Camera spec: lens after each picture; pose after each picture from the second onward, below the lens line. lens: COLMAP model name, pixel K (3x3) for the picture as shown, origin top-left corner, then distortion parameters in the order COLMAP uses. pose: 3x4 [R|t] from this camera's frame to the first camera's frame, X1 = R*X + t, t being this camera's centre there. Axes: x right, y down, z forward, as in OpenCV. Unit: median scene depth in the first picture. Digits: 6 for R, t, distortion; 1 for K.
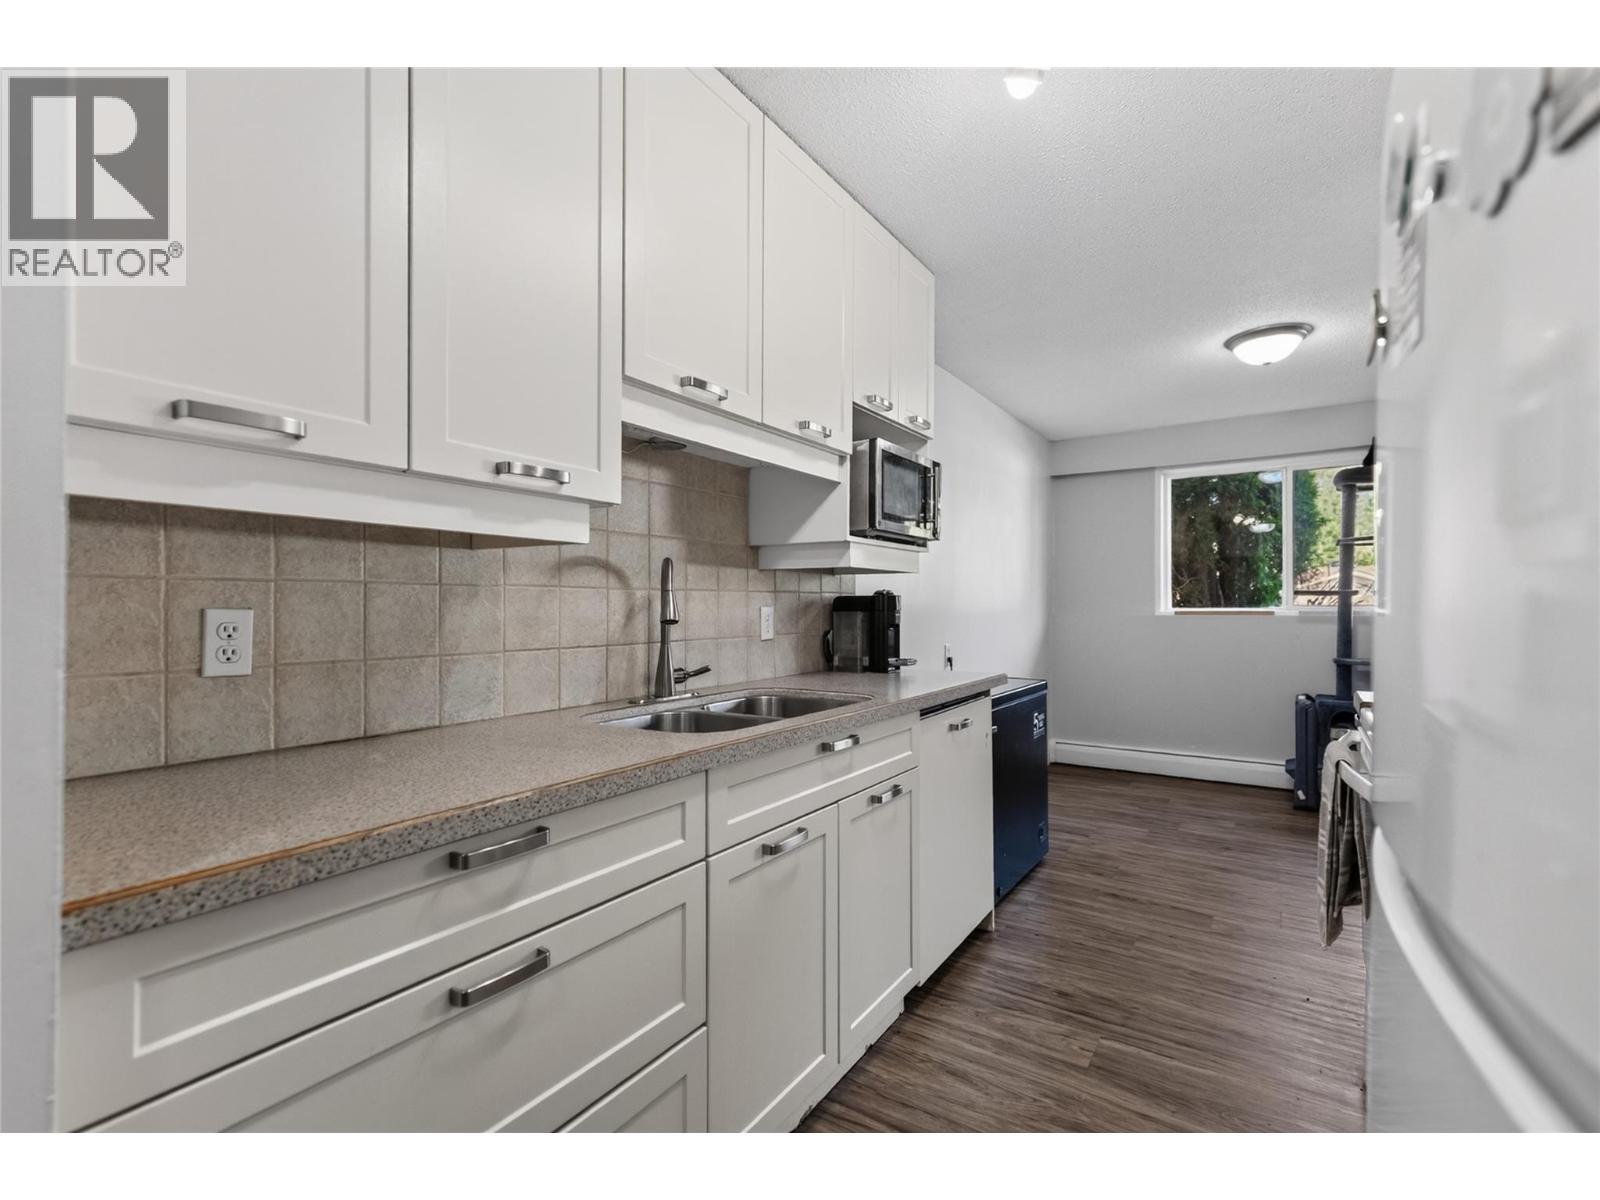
lens RADIAL K [[753.9, 0, 786.4], [0, 753.9, 608.0], [0, 0, 1]] dist [0.015249, -0.005180]
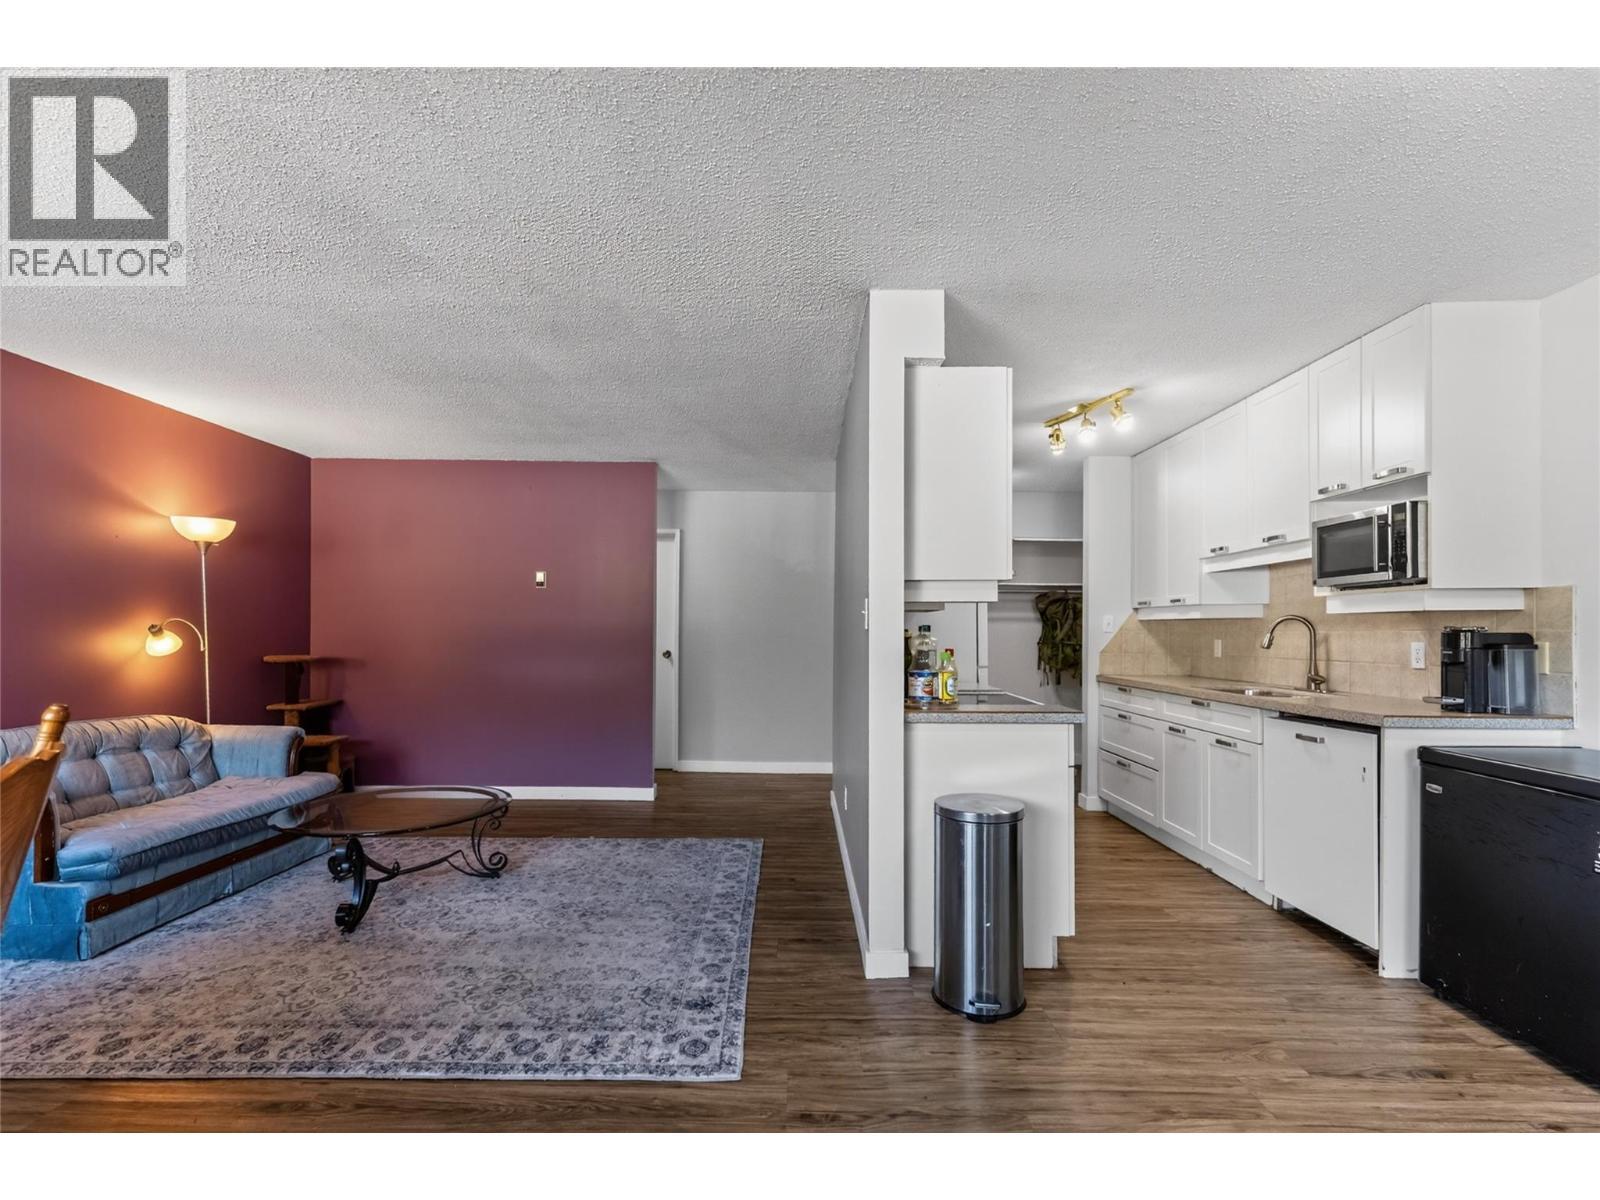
lens RADIAL K [[753.9, 0, 782.5], [0, 753.9, 631.7], [0, 0, 1]] dist [0.015249, -0.005180]
pose [[-0.848296, 0.000780, -0.529521, 1.461161], [0.000487, 1.000000, 0.000694, -0.019752], [0.529521, 0.000331, -0.848296, 1.434333]]
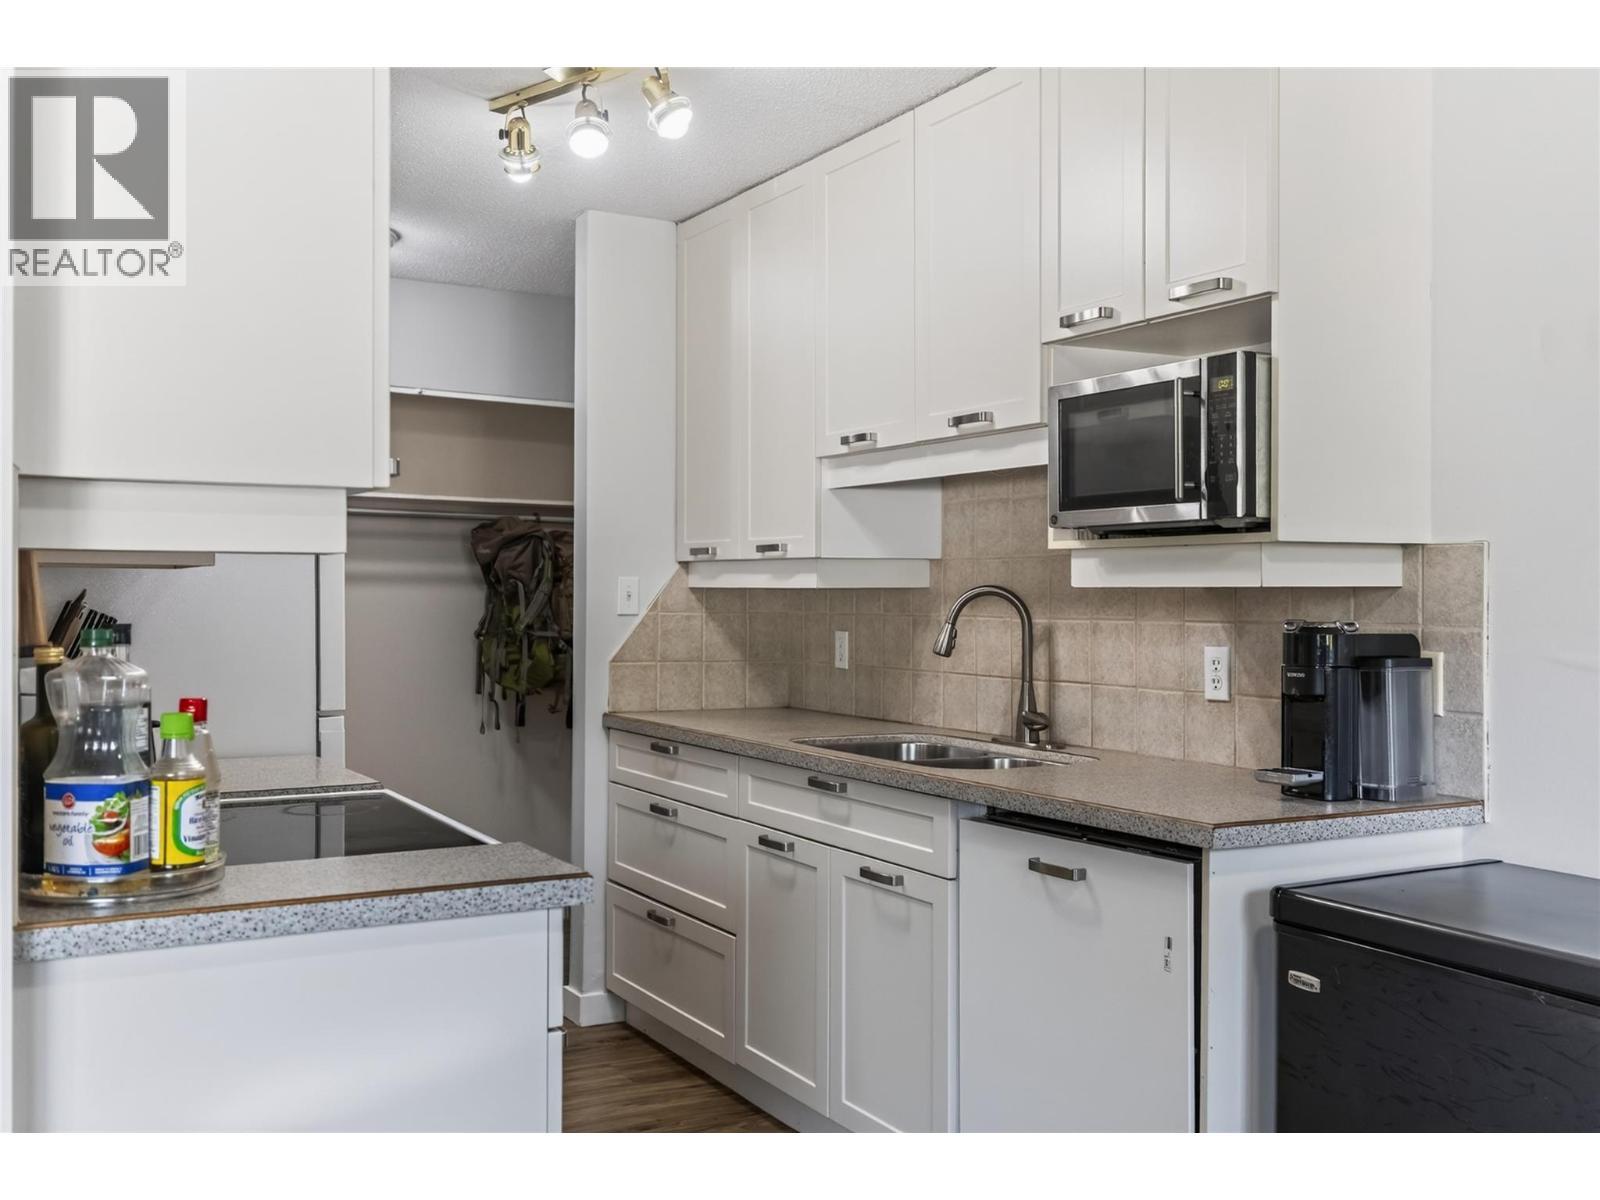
lens RADIAL K [[1524.2, 0, 801.8], [0, 1524.2, 597.4], [0, 0, 1]] dist [-0.002468, 0.000000]
pose [[-0.461751, 0.002416, -0.887006, 1.172564], [-0.003315, 0.999985, 0.004449, -0.044300], [0.887003, 0.004994, -0.461736, 1.208616]]
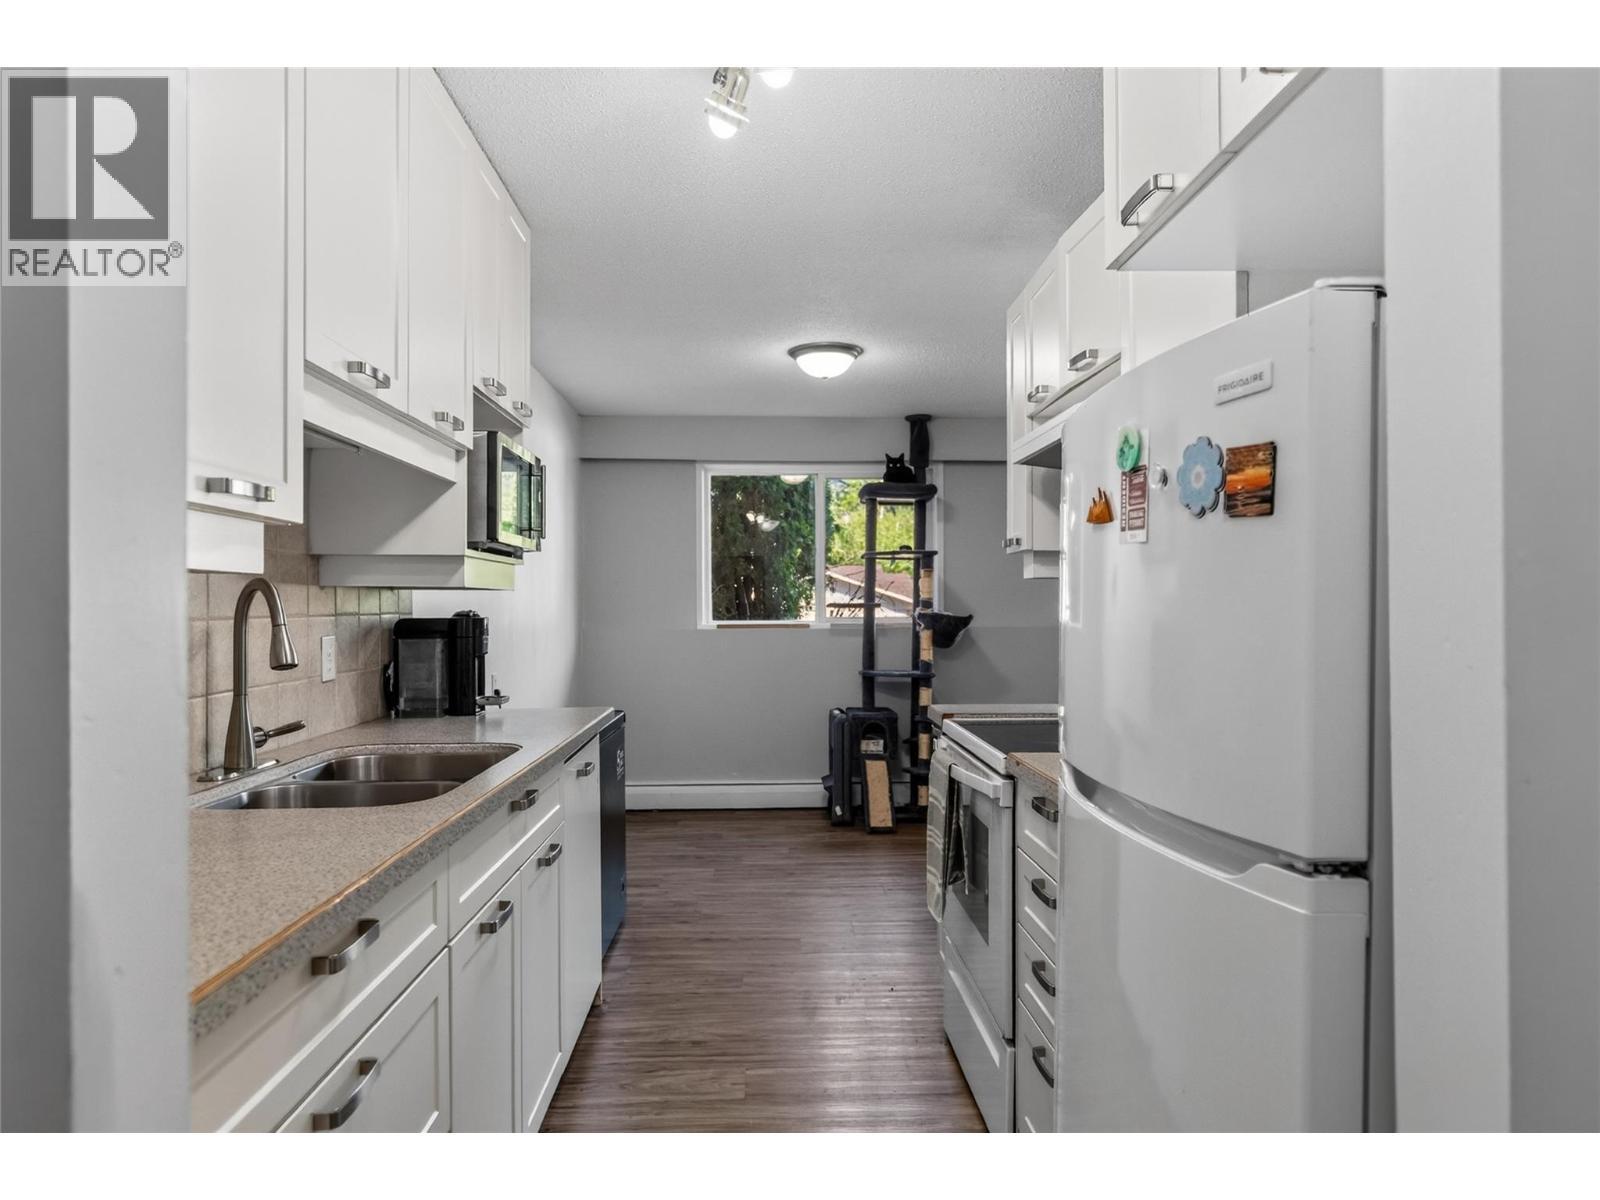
lens RADIAL K [[1040.8, 0, 837.1], [0, 1040.8, 610.8], [0, 0, 1]] dist [0.003580, 0.001104]
pose [[0.789590, -0.001730, 0.613632, -0.248042], [0.000483, 0.999997, 0.002197, -0.027234], [-0.613634, -0.001439, 0.789589, -0.111116]]
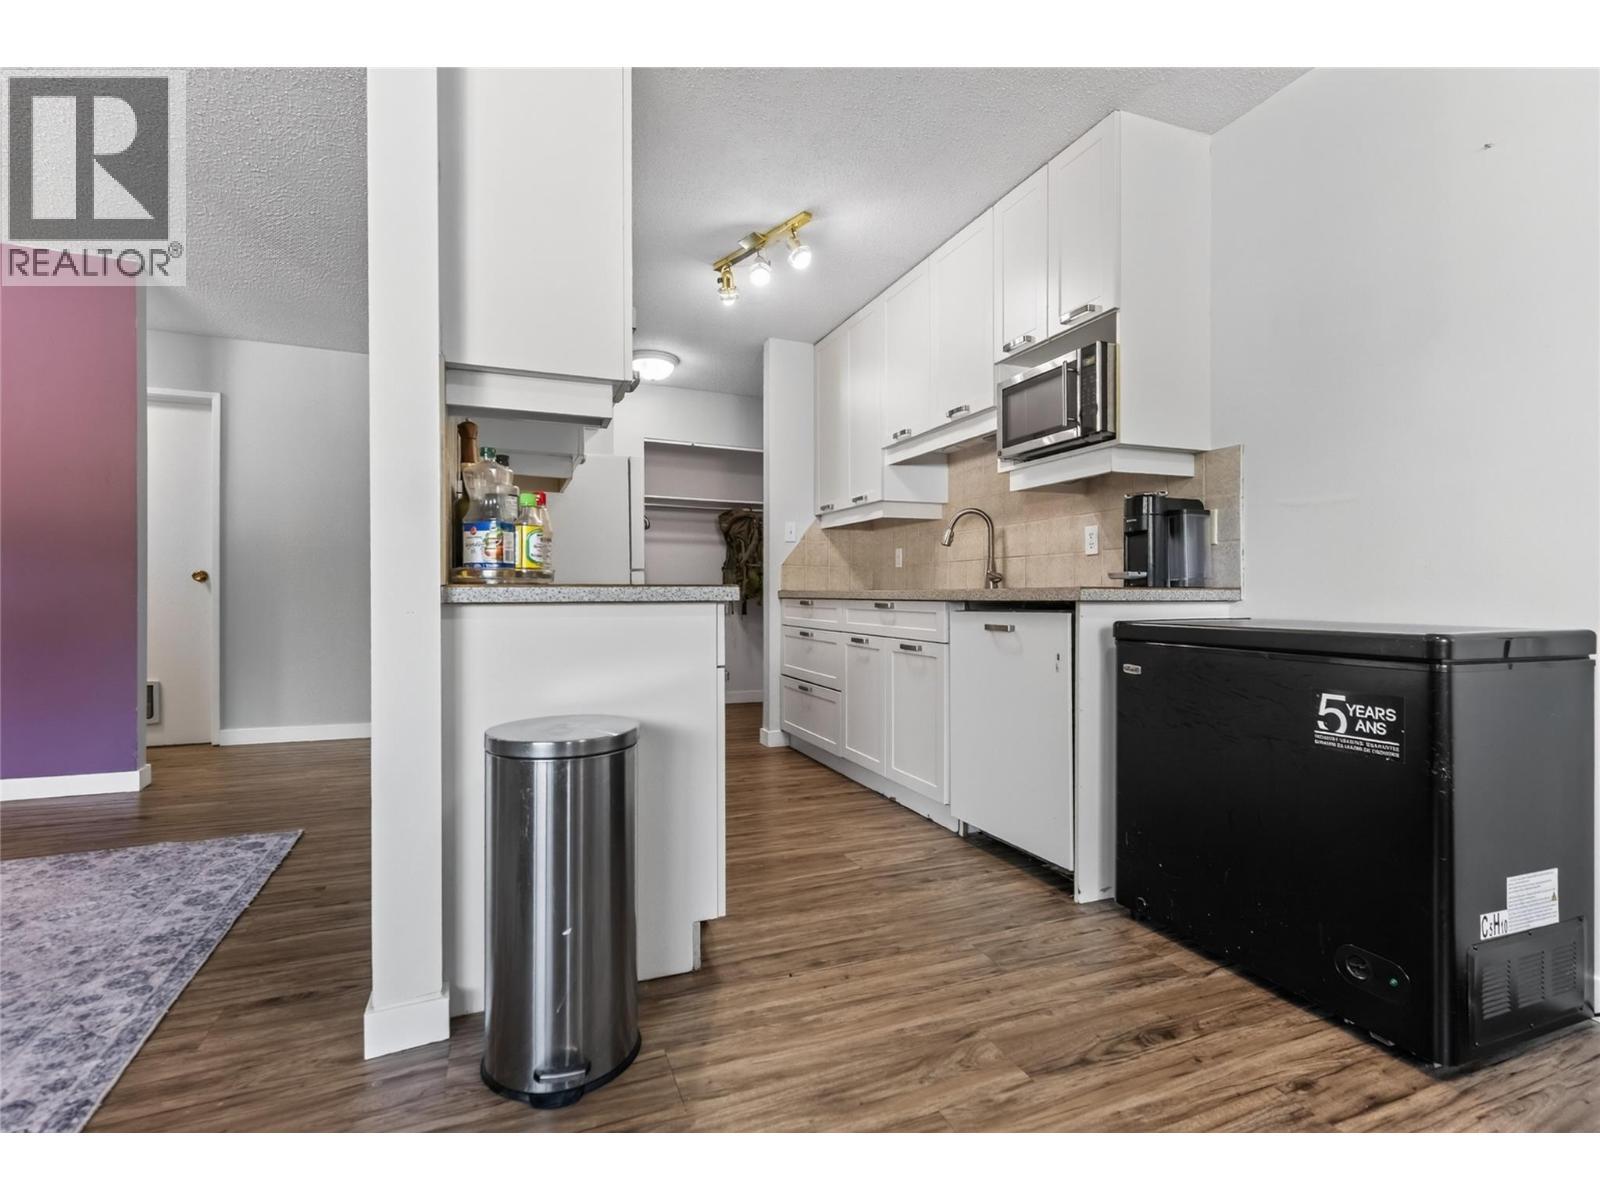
lens RADIAL K [[753.9, 0, 807.2], [0, 753.9, 599.5], [0, 0, 1]] dist [0.015249, -0.005180]
pose [[-0.567477, 0.006007, -0.823367, 1.111744], [0.002025, 0.999981, 0.005900, 0.097850], [0.823387, 0.001681, -0.567478, 1.230728]]
